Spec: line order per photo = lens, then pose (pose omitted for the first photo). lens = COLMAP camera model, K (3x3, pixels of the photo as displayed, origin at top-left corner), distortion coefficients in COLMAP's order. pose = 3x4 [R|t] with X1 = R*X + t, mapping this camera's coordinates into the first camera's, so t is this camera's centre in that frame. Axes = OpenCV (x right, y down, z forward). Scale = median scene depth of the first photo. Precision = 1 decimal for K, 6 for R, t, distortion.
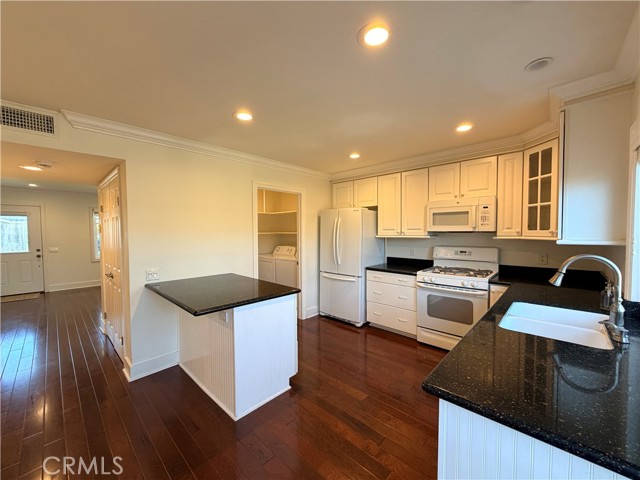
lens RADIAL K [[255.1, 0, 319.4], [0, 255.1, 240.7], [0, 0, 1]] dist [-0.001128, -0.000282]
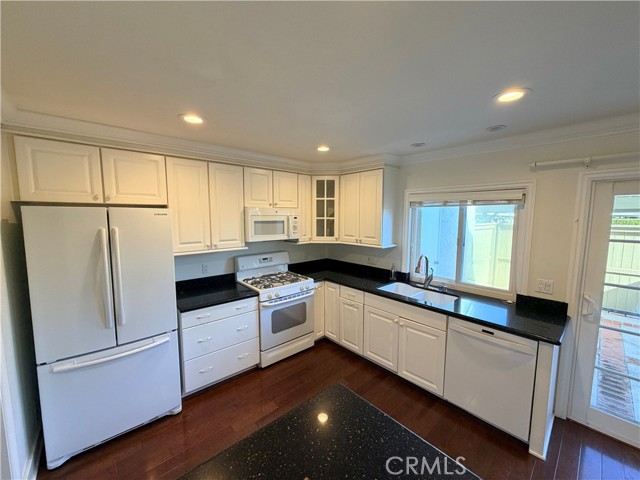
lens RADIAL K [[255.1, 0, 319.4], [0, 255.1, 240.7], [0, 0, 1]] dist [-0.001128, -0.000282]
pose [[0.087317, -0.090190, 0.992090, -0.436413], [0.036624, 0.995511, 0.087277, -0.114566], [-0.995507, 0.028714, 0.090228, 0.727742]]
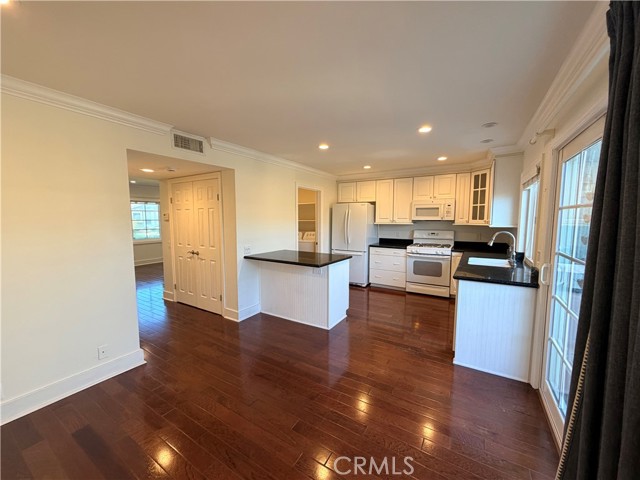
lens RADIAL K [[255.1, 0, 319.4], [0, 255.1, 240.7], [0, 0, 1]] dist [-0.001128, -0.000282]
pose [[0.978770, -0.012171, 0.204601, -0.451654], [0.001913, 0.998734, 0.050259, 0.009255], [-0.204954, -0.048800, 0.977554, -0.394509]]
